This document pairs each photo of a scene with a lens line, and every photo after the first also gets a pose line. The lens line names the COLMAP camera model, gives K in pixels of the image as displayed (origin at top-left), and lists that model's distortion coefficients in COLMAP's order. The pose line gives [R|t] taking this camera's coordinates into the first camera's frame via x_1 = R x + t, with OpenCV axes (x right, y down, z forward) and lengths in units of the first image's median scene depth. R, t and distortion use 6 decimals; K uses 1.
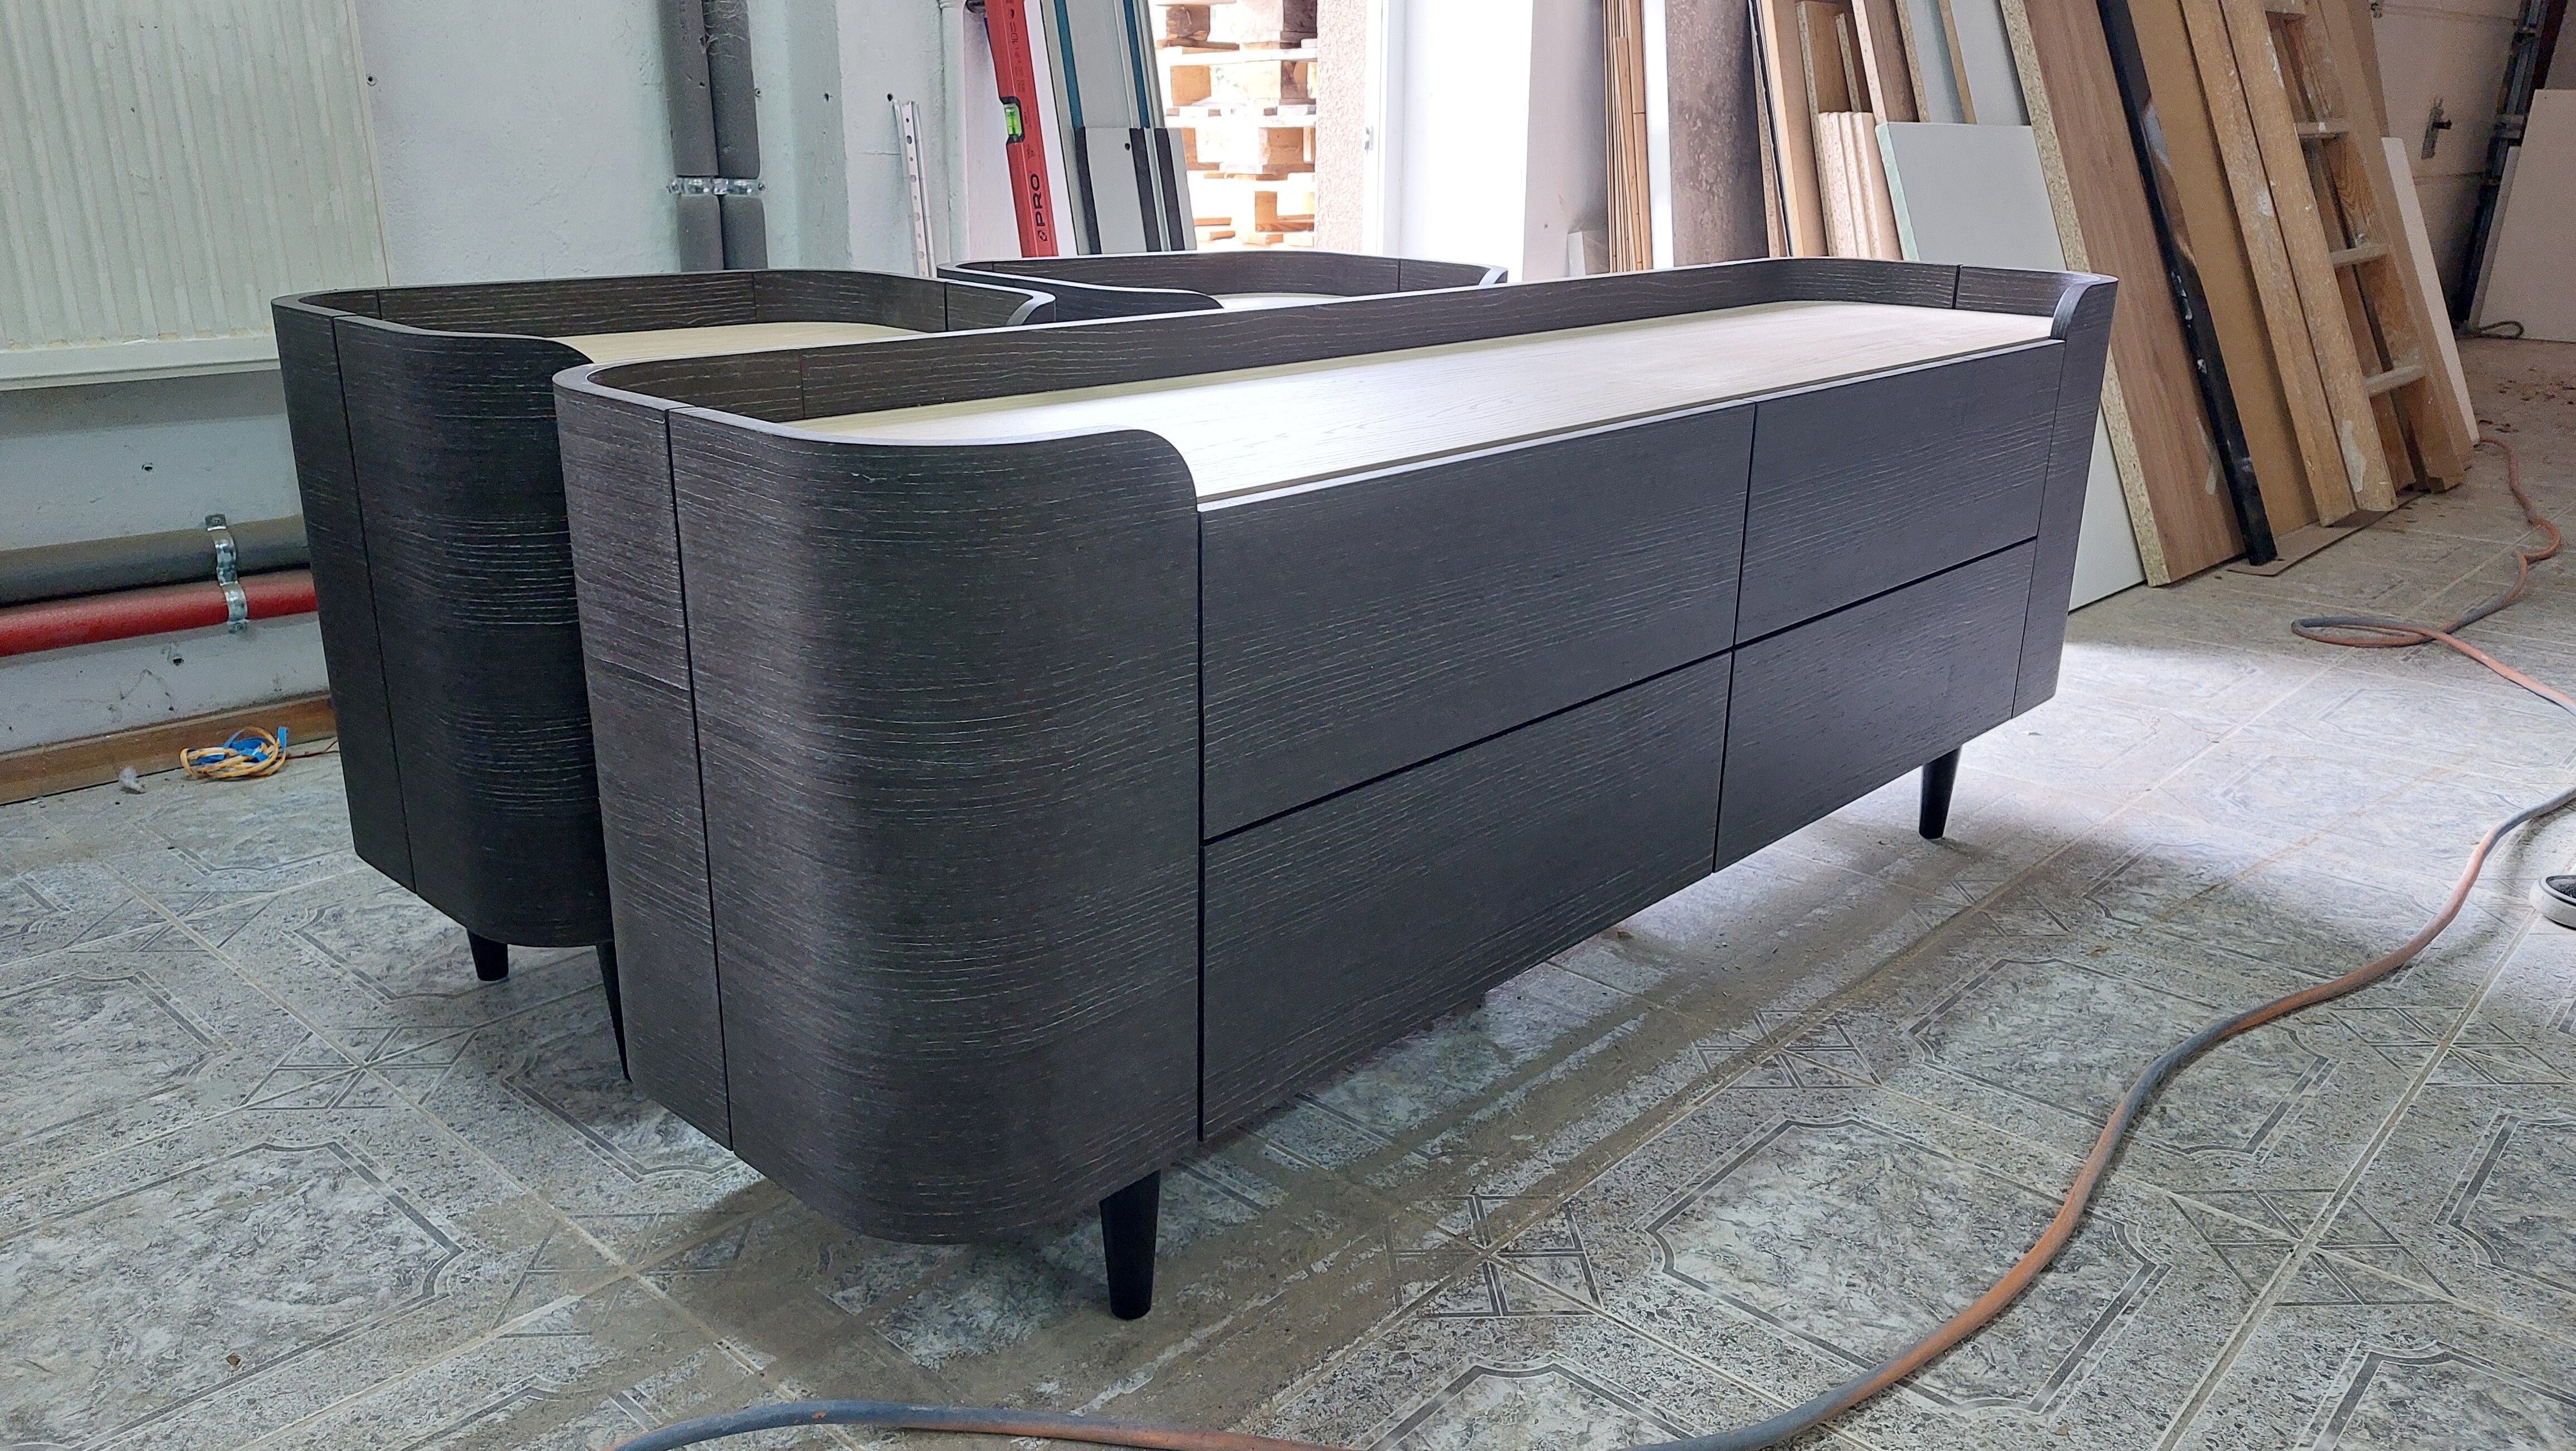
lens RADIAL K [[1857.0, 0, 1291.9], [0, 1857.0, 710.5], [0, 0, 1]] dist [0.093761, -0.114778]
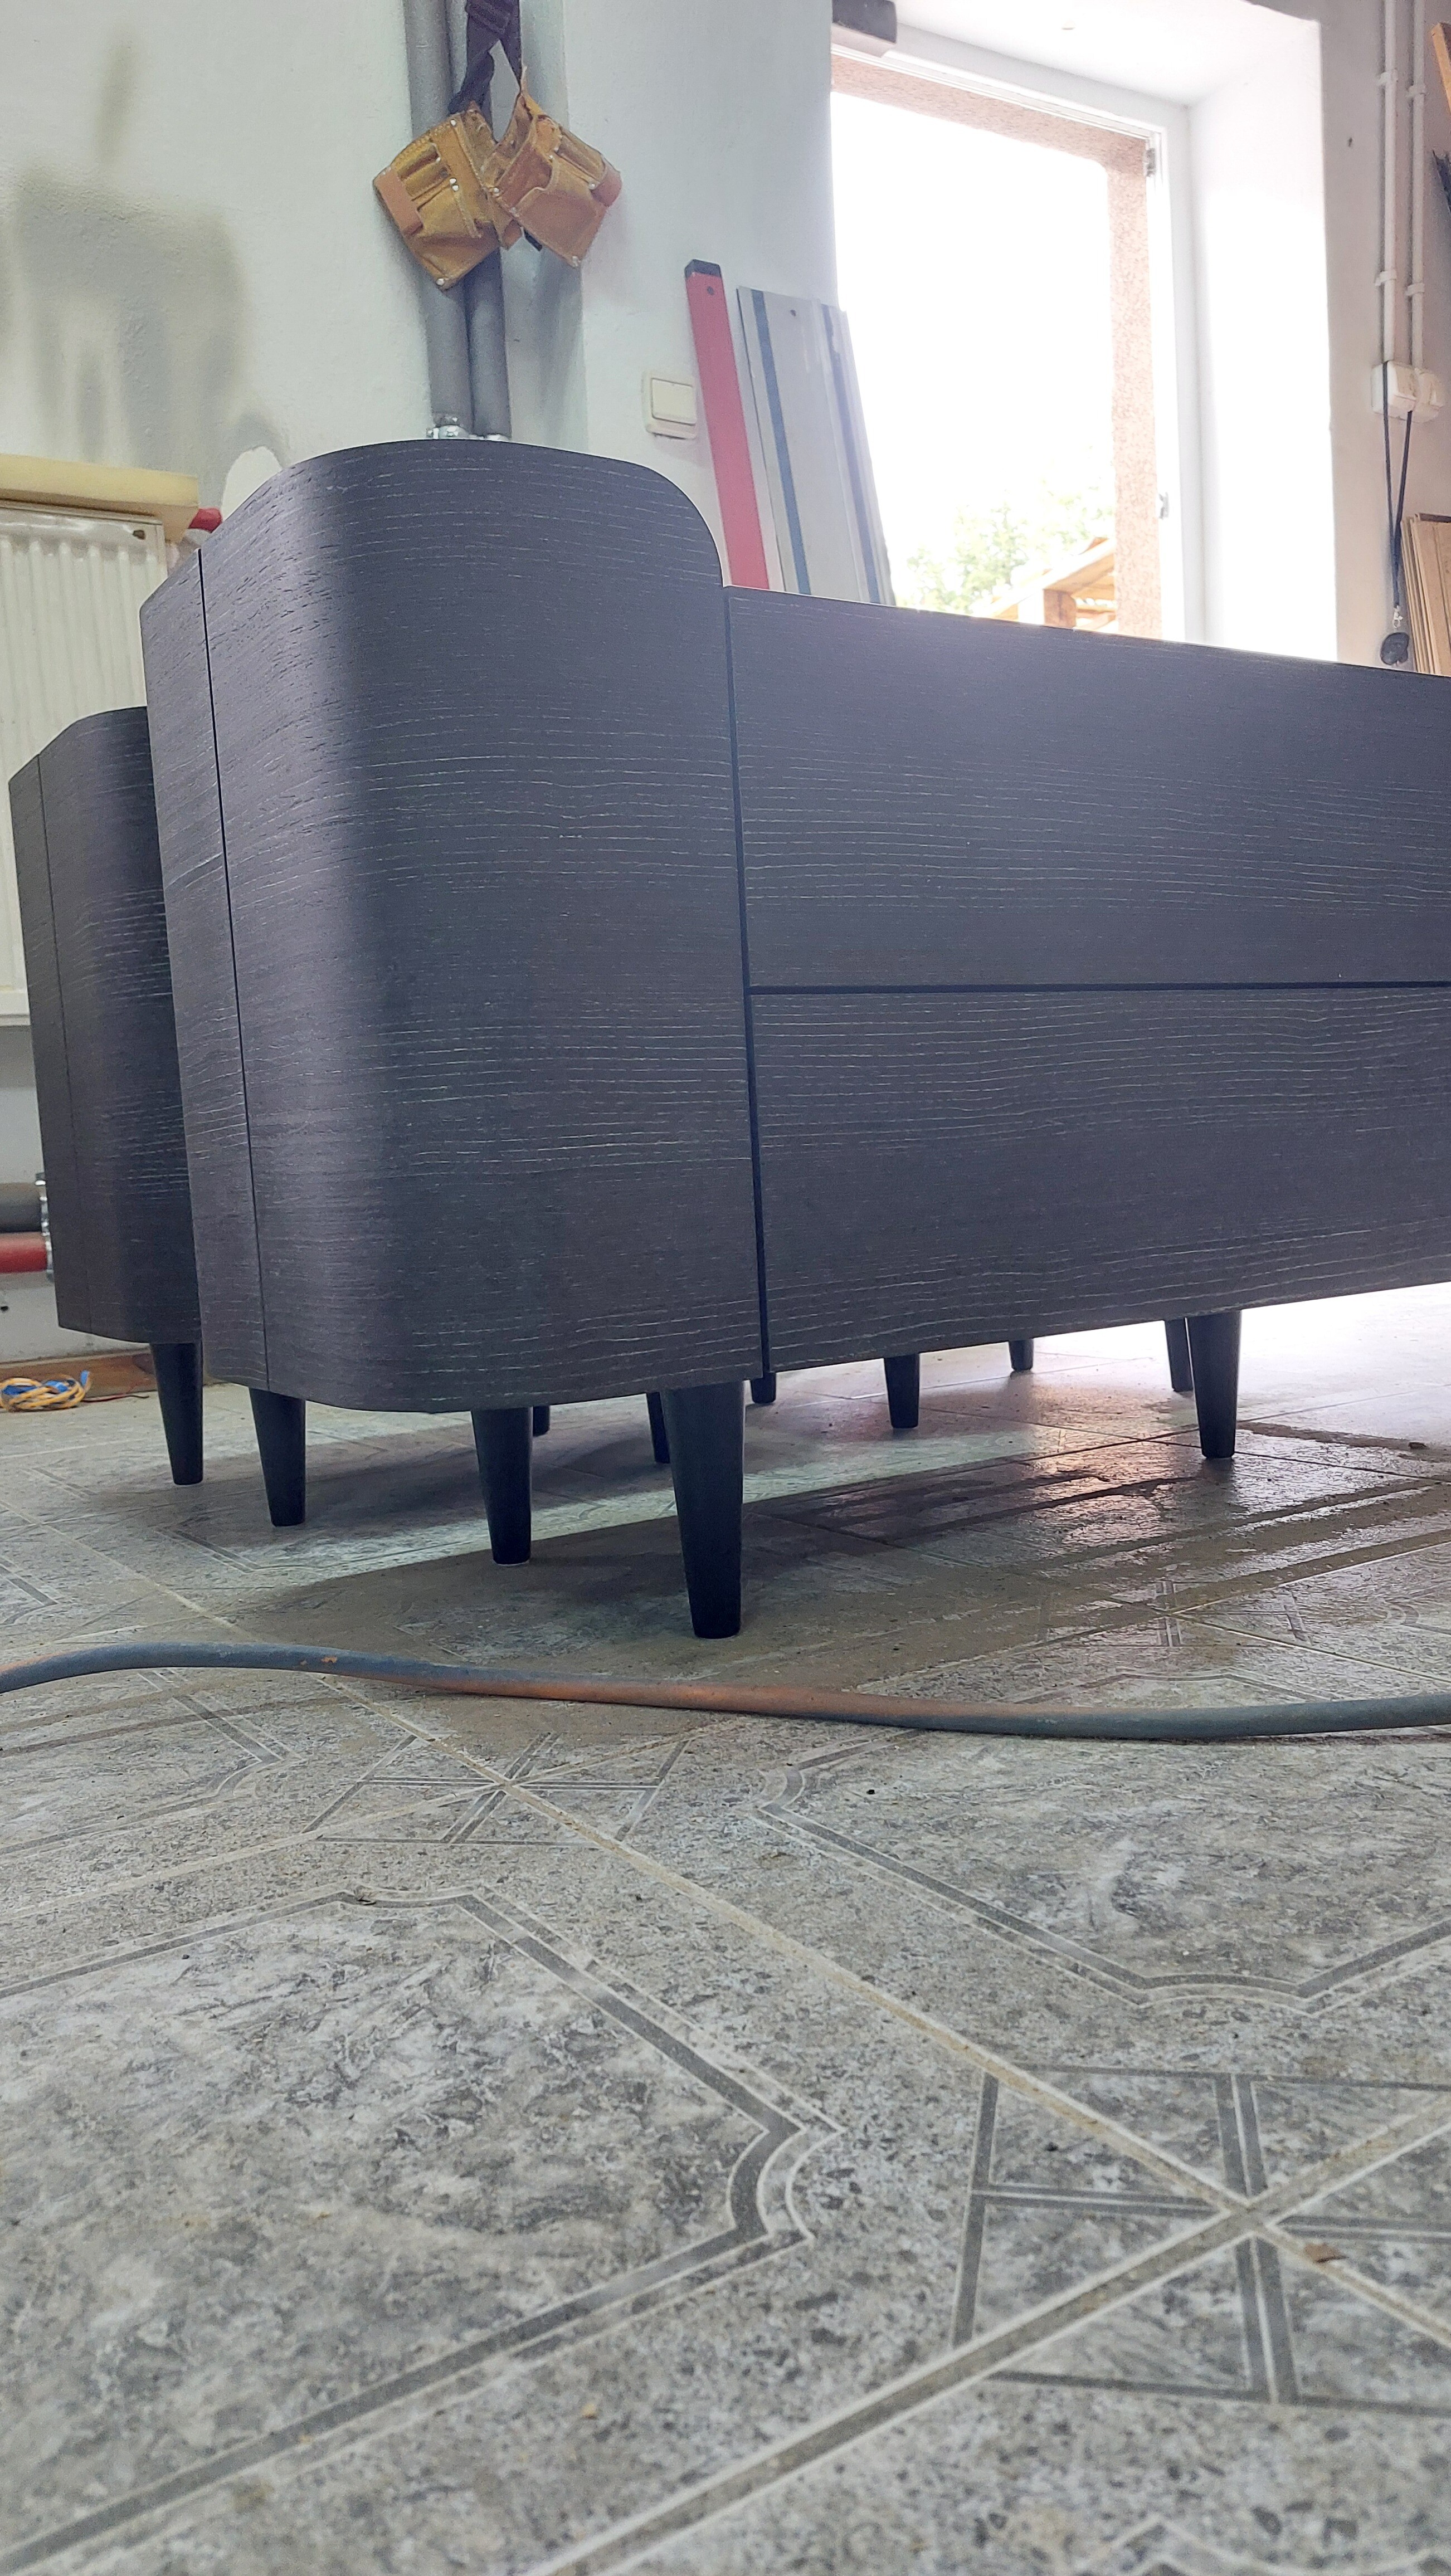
lens RADIAL K [[1857.0, 0, 684.9], [0, 1857.0, 1314.4], [0, 0, 1]] dist [0.093761, -0.114778]
pose [[0.962661, -0.042569, -0.267341, 0.108887], [-0.015606, 0.977190, -0.211794, 0.294127], [0.270259, 0.208058, 0.940038, 0.141727]]
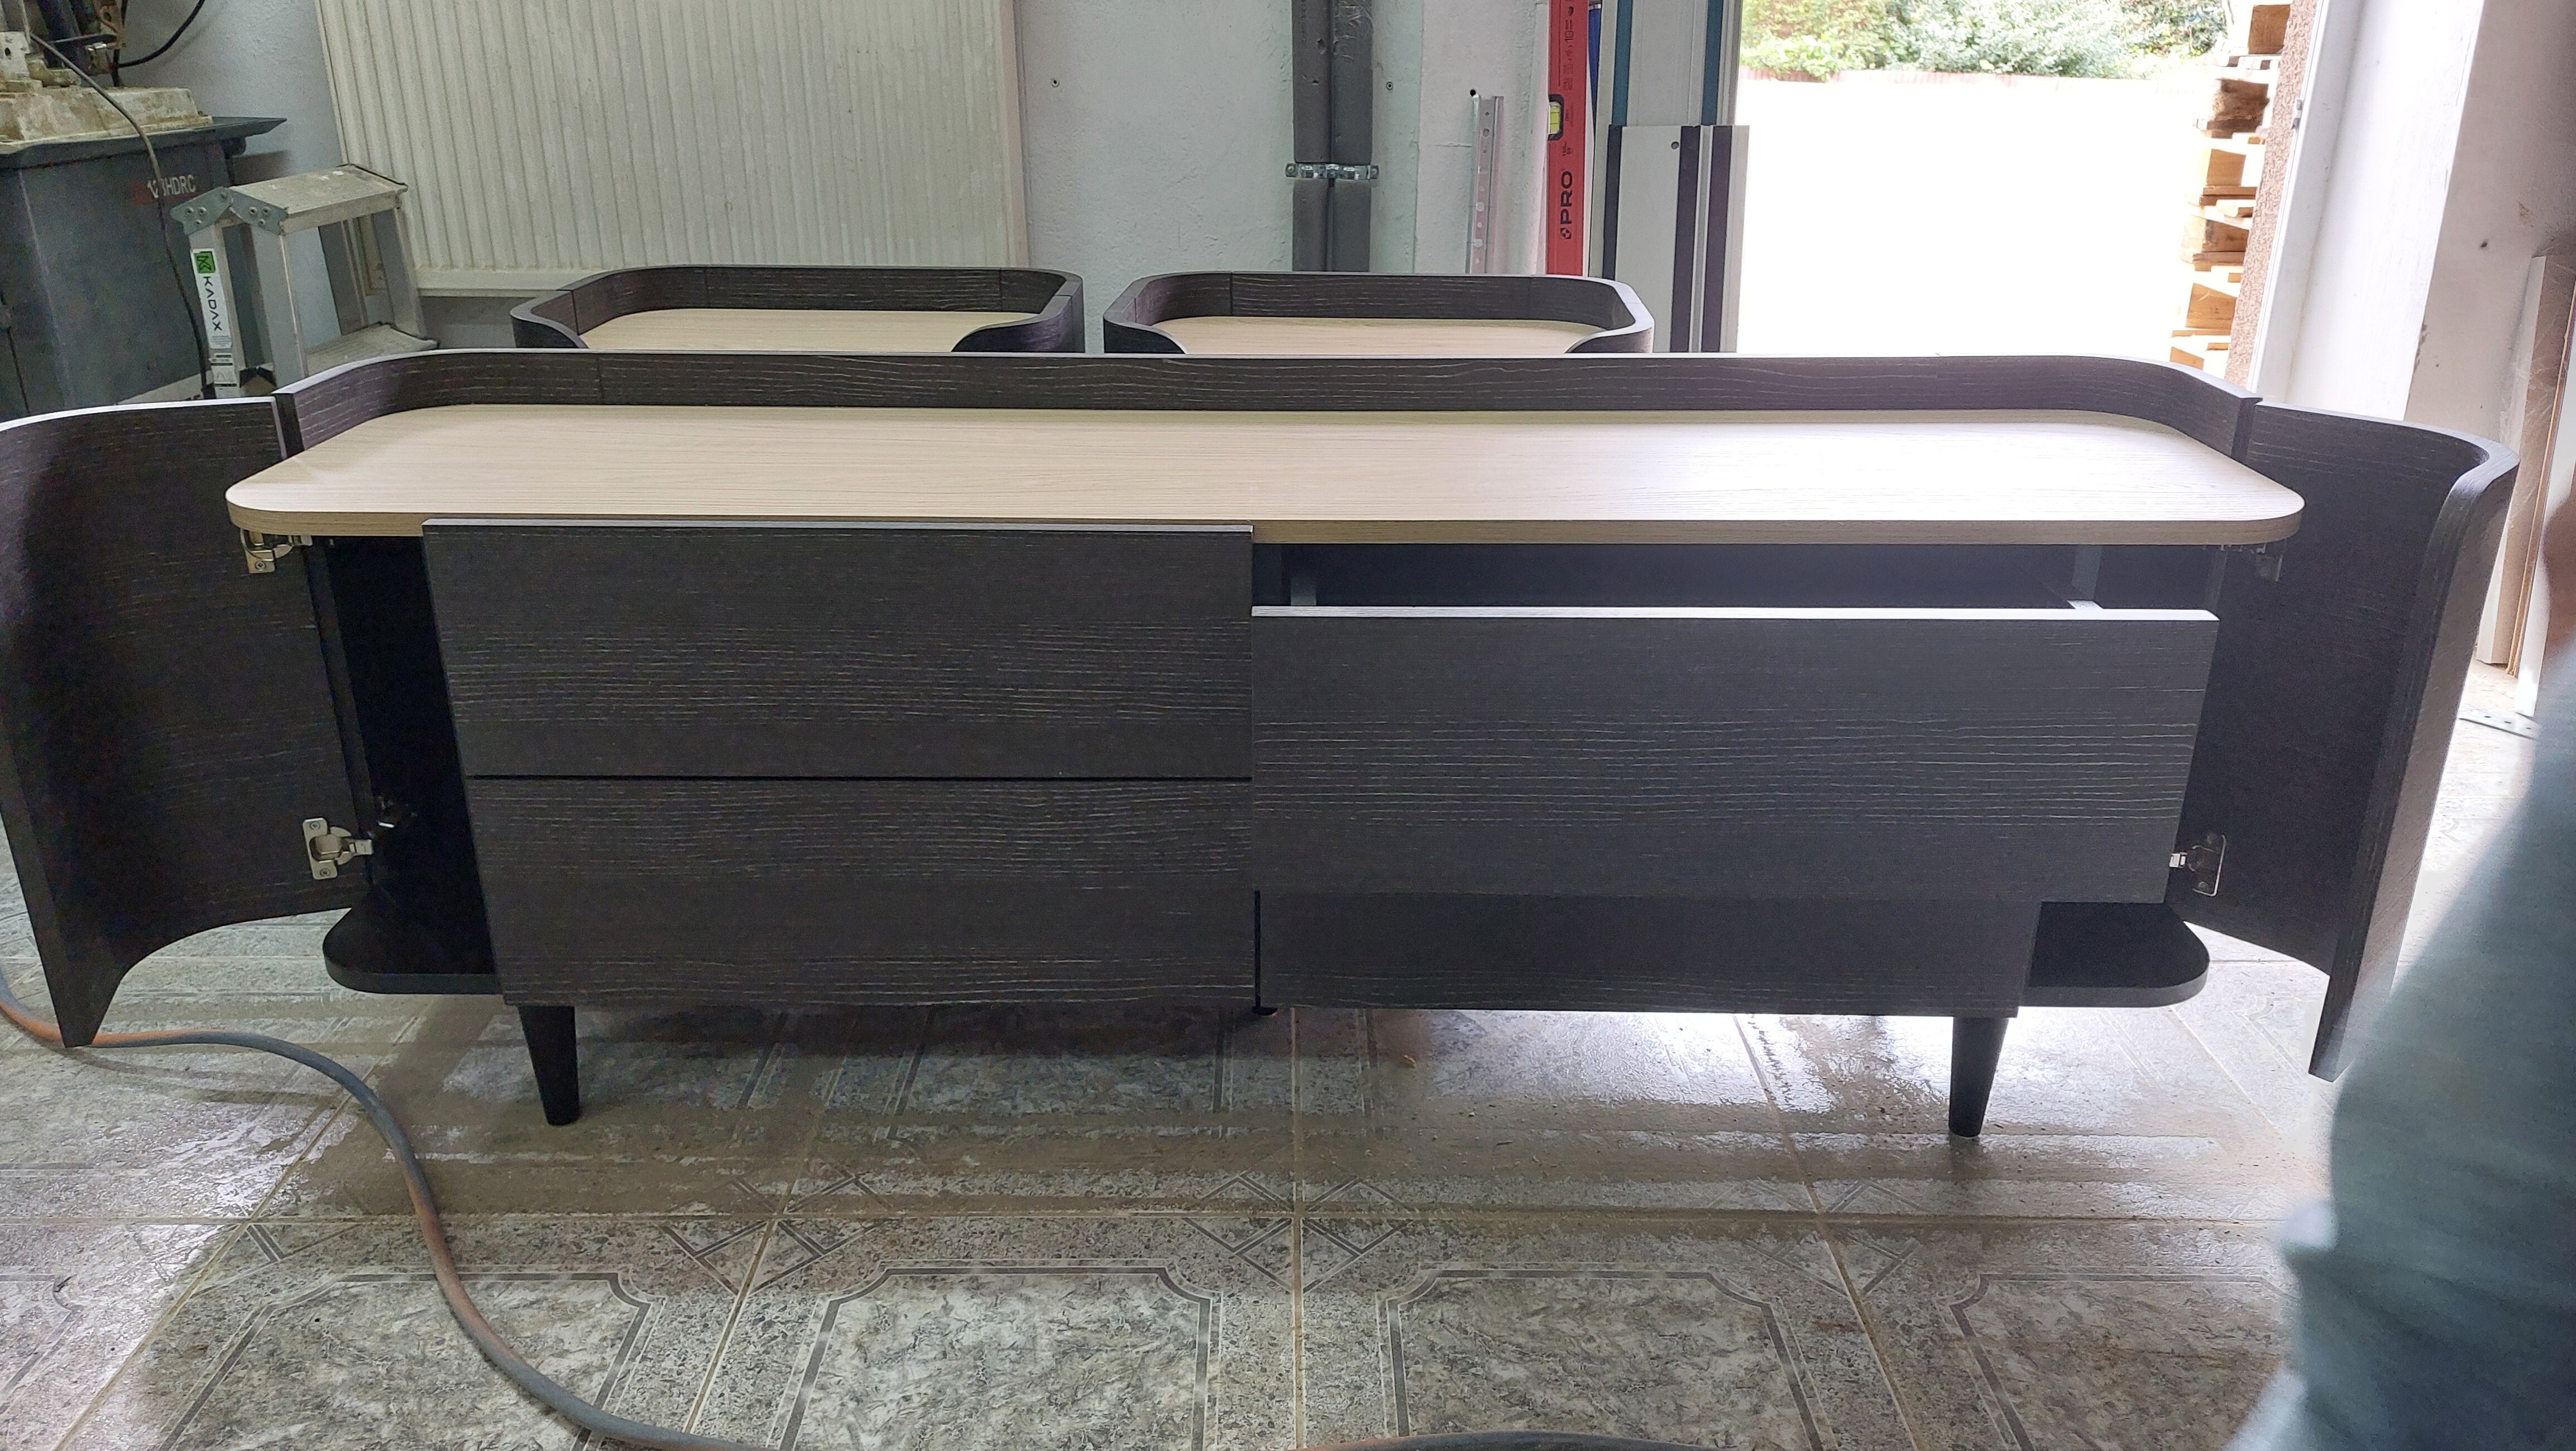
lens RADIAL K [[1827.5, 0, 1273.4], [0, 1827.5, 695.7], [0, 0, 1]] dist [0.091117, -0.112004]
pose [[0.665752, 0.255572, -0.701041, 0.876495], [-0.216410, 0.965266, 0.146382, -0.212087], [0.714102, 0.054258, 0.697936, 0.360020]]
